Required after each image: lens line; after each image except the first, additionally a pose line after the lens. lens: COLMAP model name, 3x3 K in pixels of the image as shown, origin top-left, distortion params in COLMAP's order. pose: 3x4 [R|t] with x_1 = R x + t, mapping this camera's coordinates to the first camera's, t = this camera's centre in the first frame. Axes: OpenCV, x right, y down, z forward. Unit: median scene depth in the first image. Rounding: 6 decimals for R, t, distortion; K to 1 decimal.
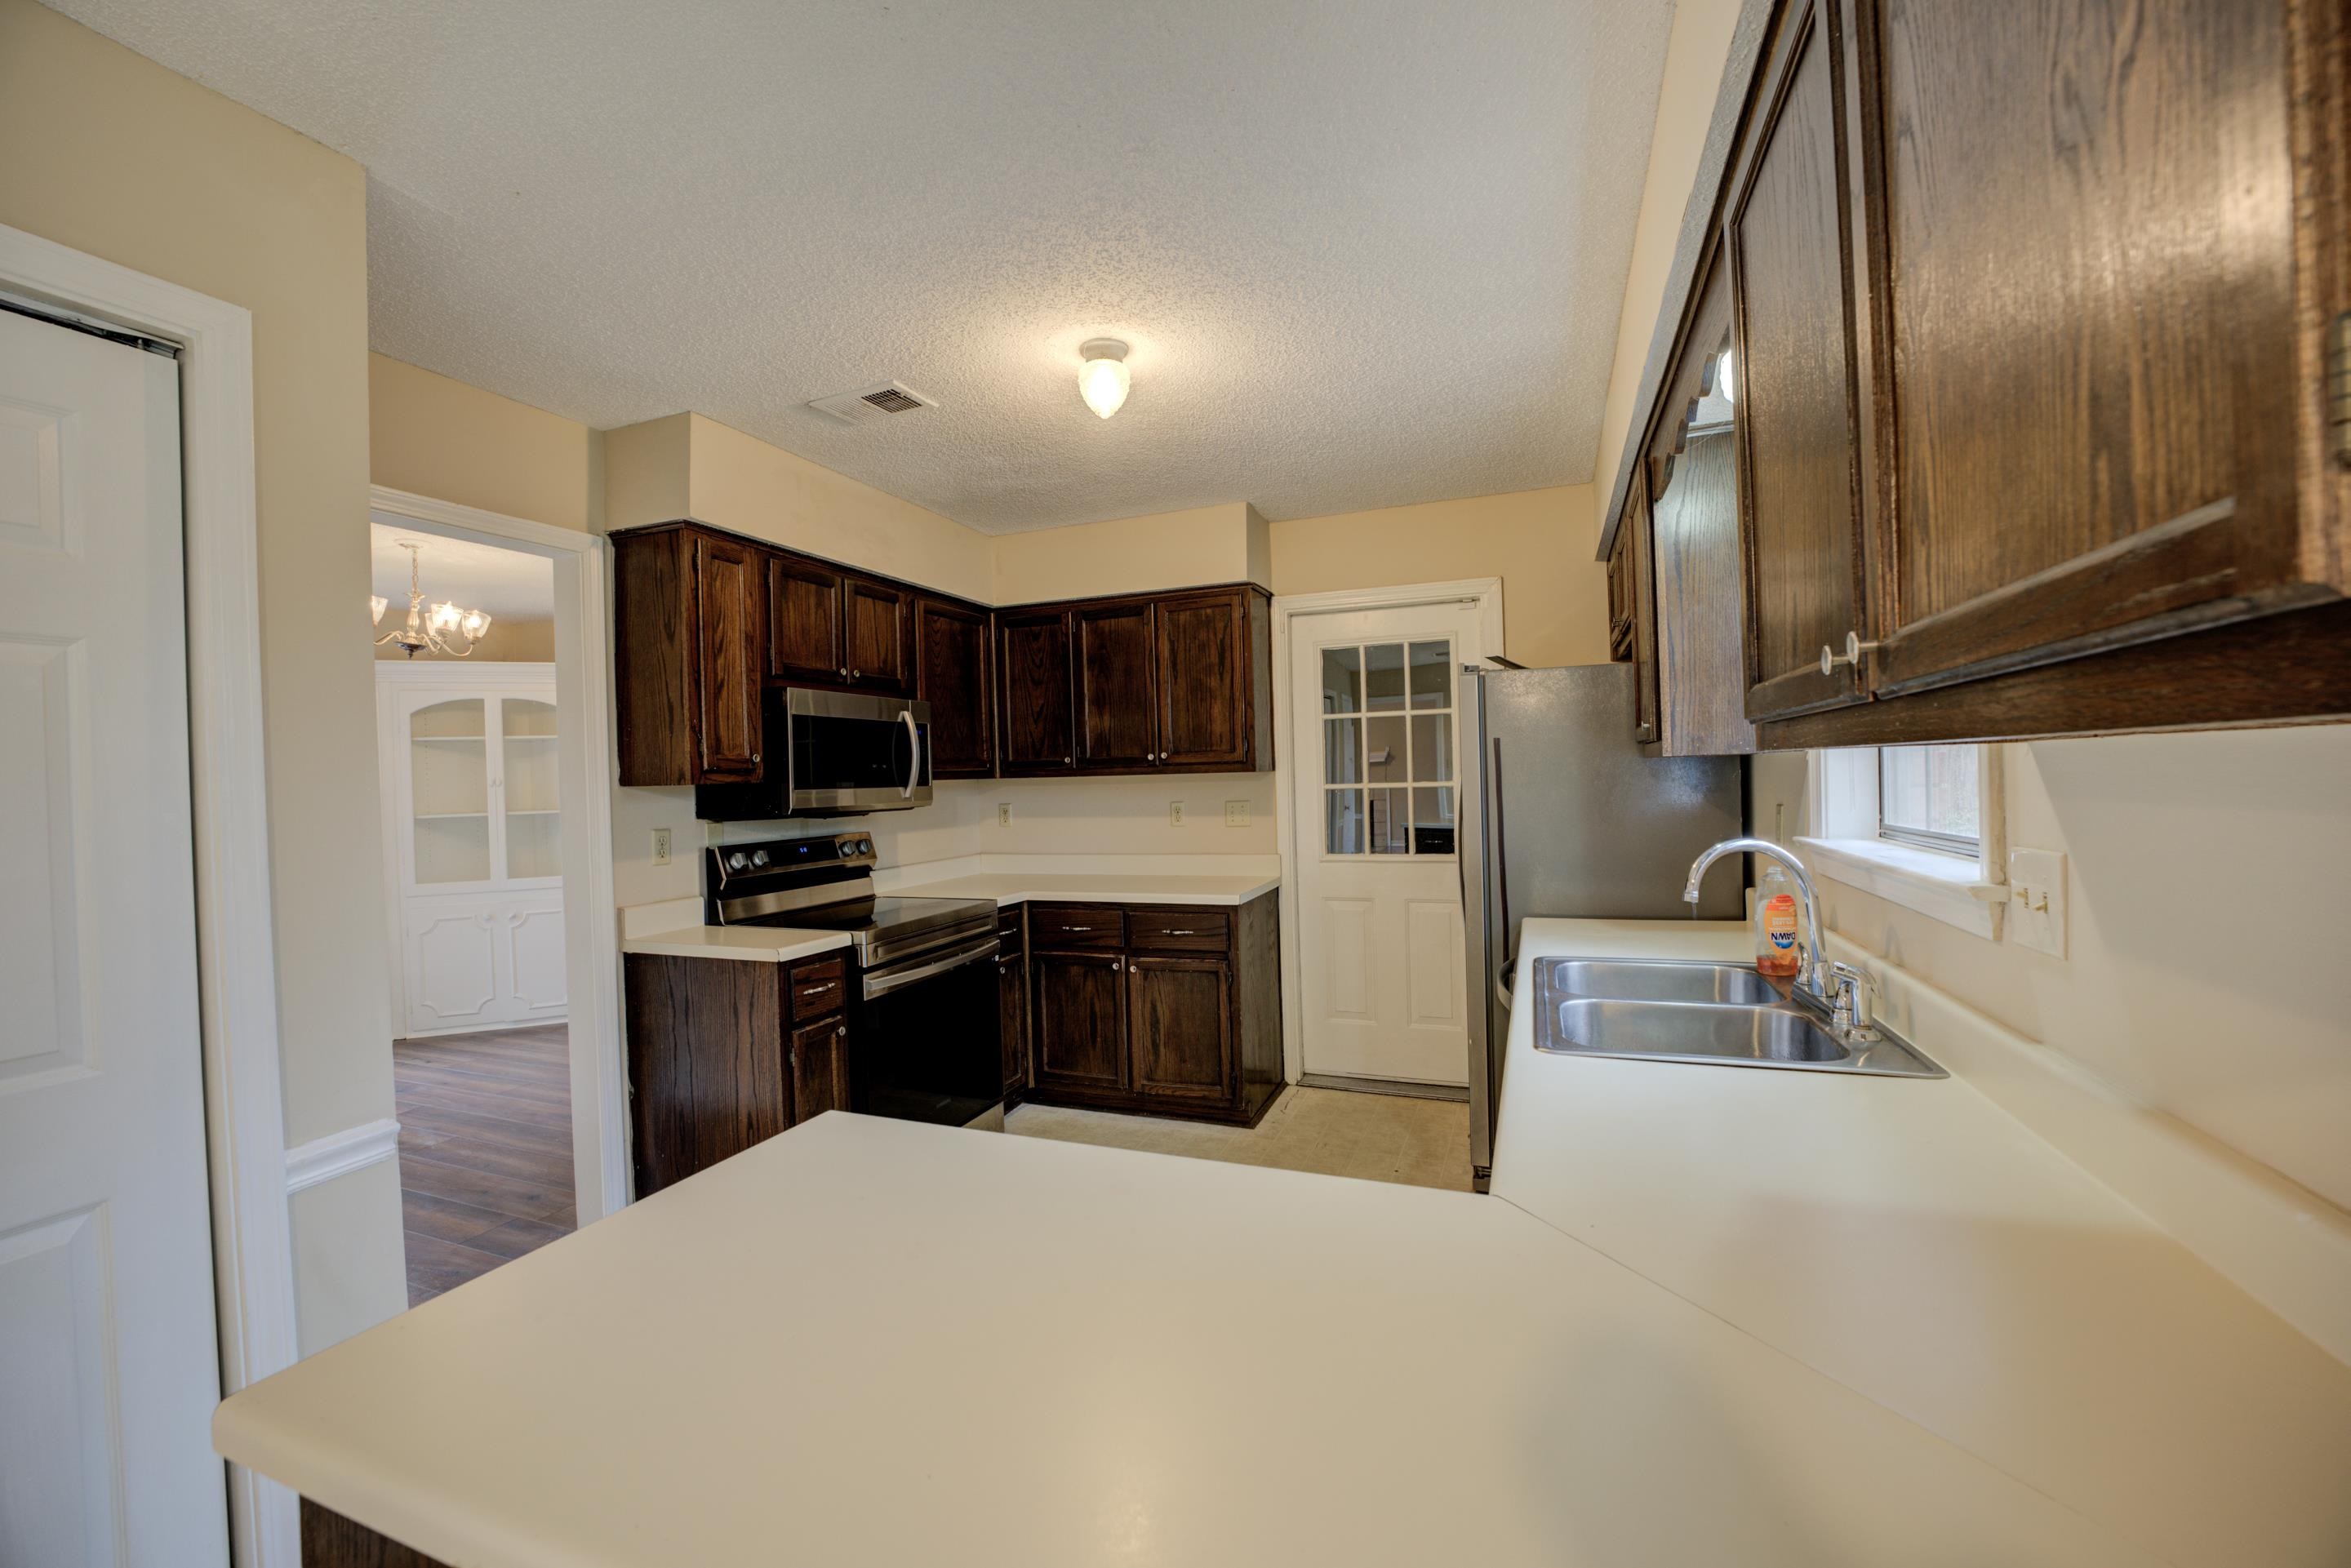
lens RADIAL K [[945.2, 0, 1169.3], [0, 945.2, 786.2], [0, 0, 1]] dist [-0.026357, 0.001165]
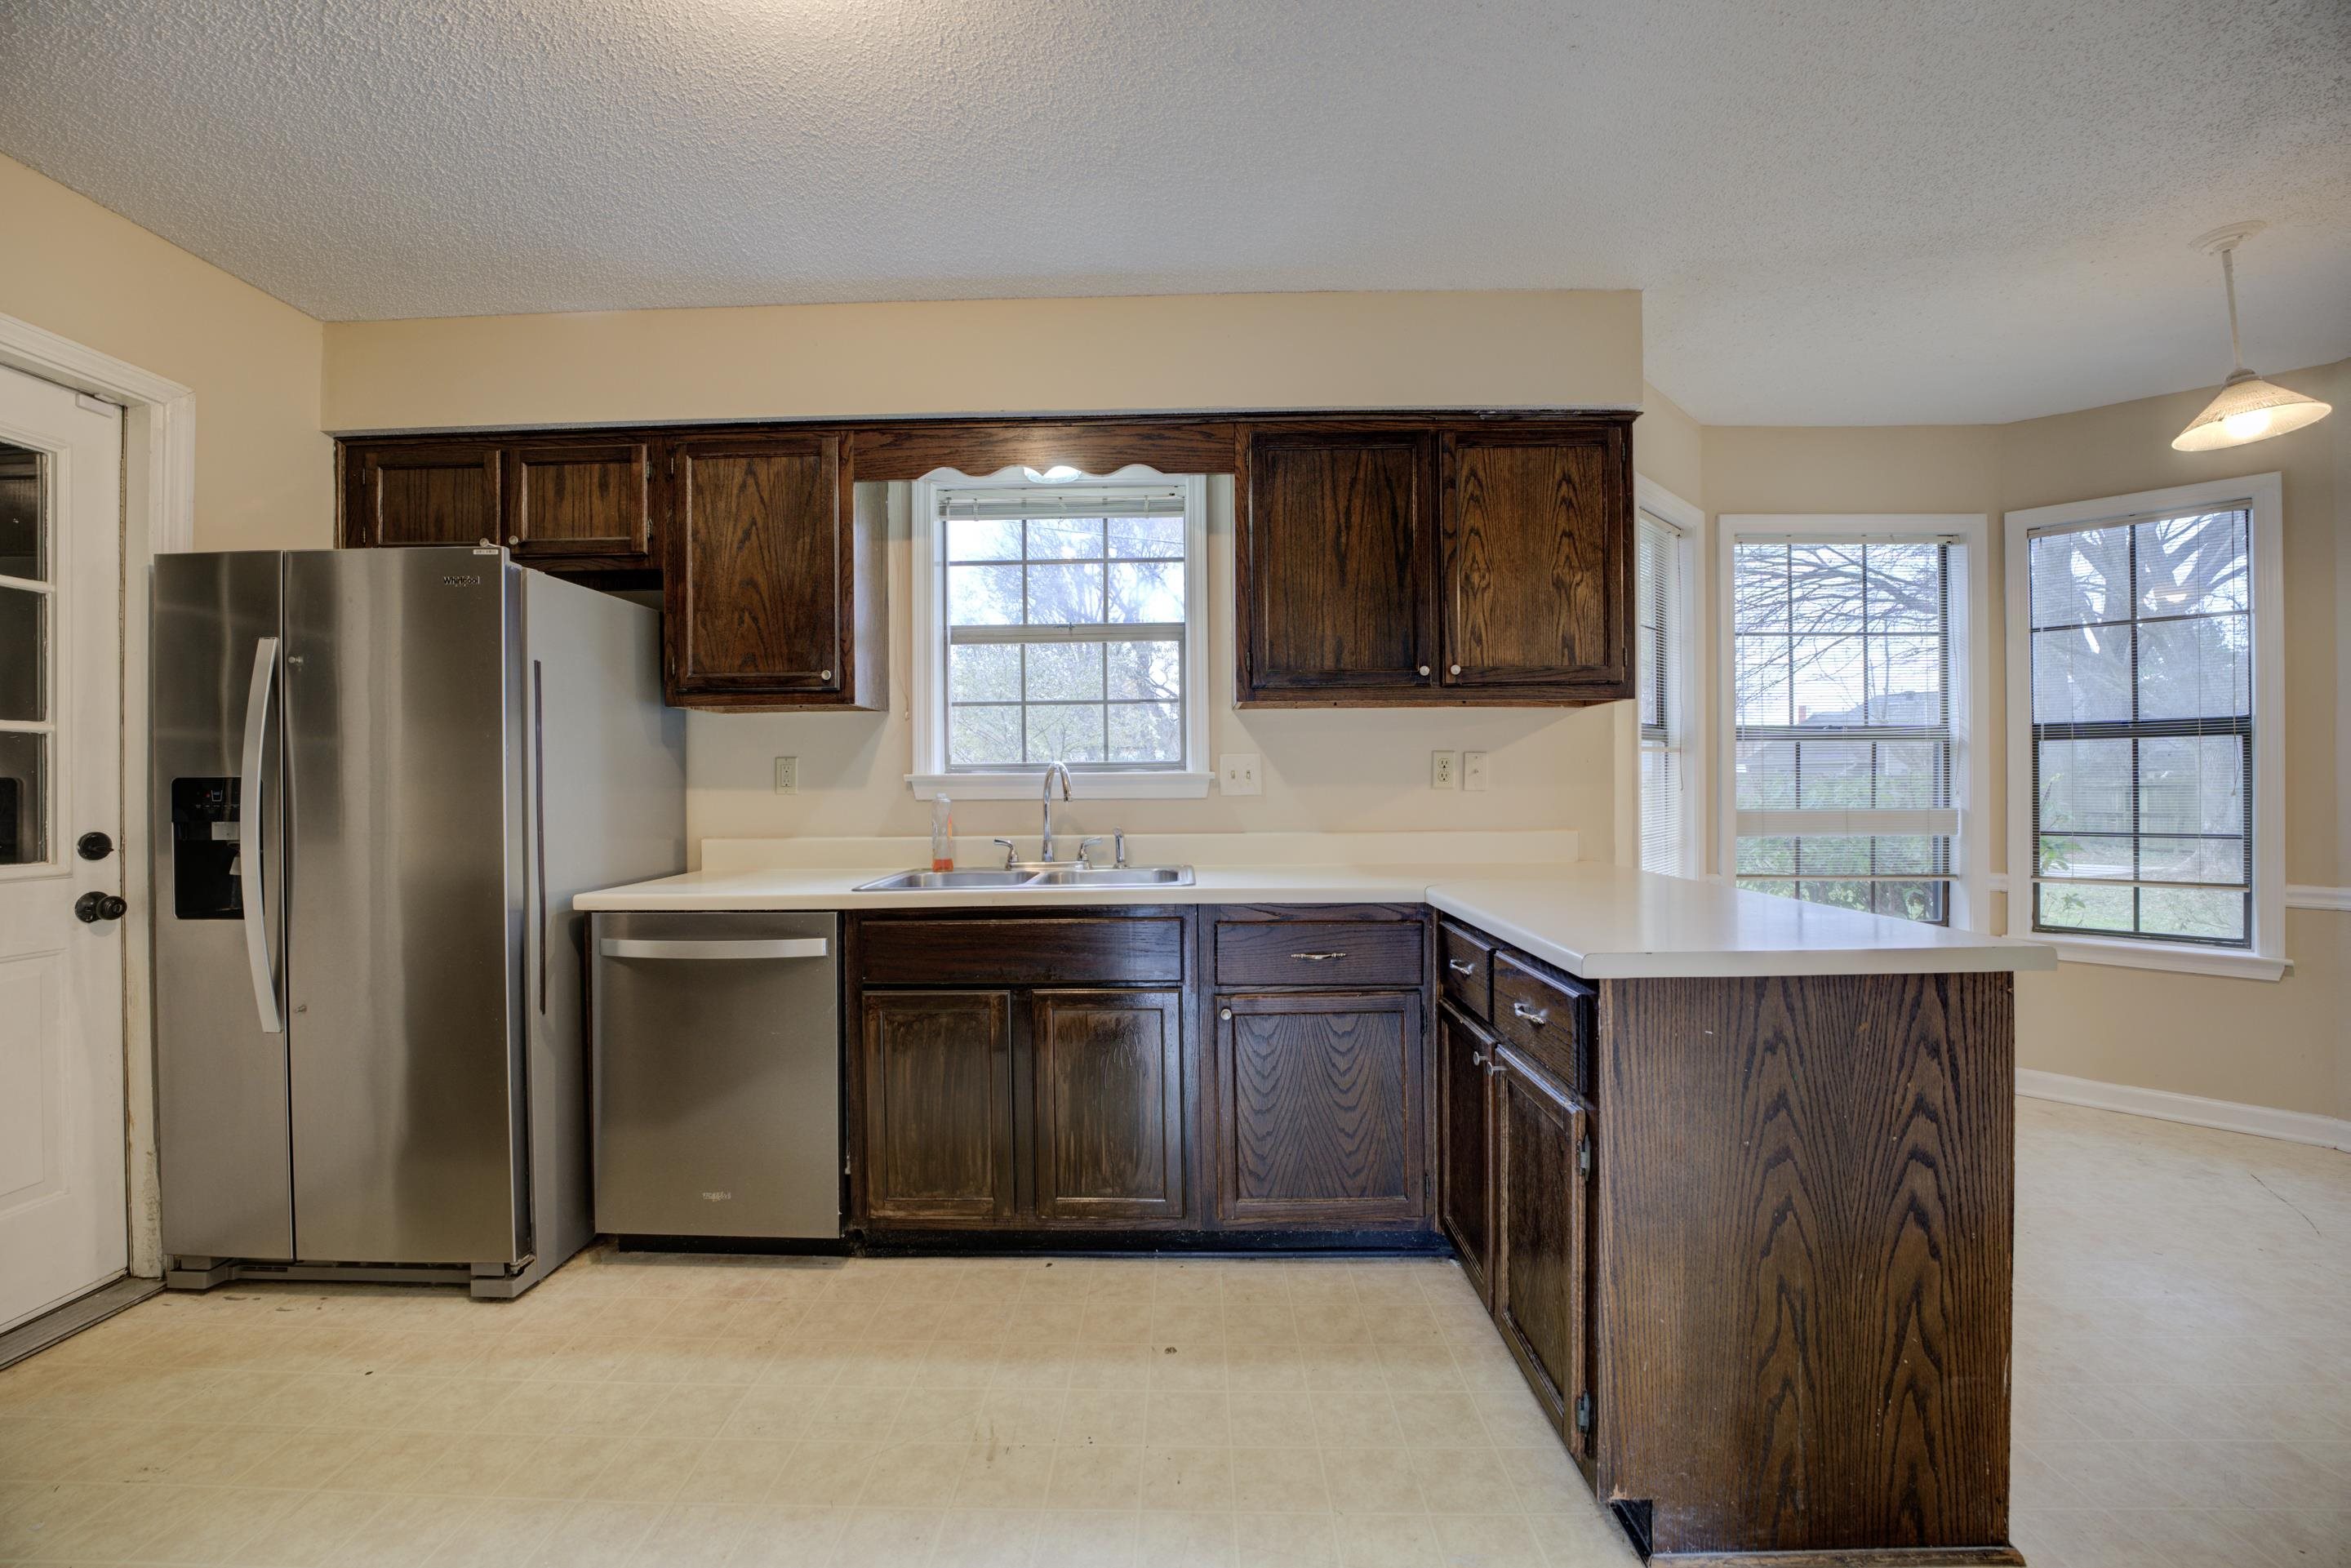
lens RADIAL K [[945.2, 0, 1169.3], [0, 945.2, 786.2], [0, 0, 1]] dist [-0.026357, 0.001165]
pose [[-0.344436, 0.027561, 0.938405, -0.421010], [0.027277, 0.999441, -0.019341, 0.062119], [-0.938413, 0.018935, -0.344995, 0.642553]]
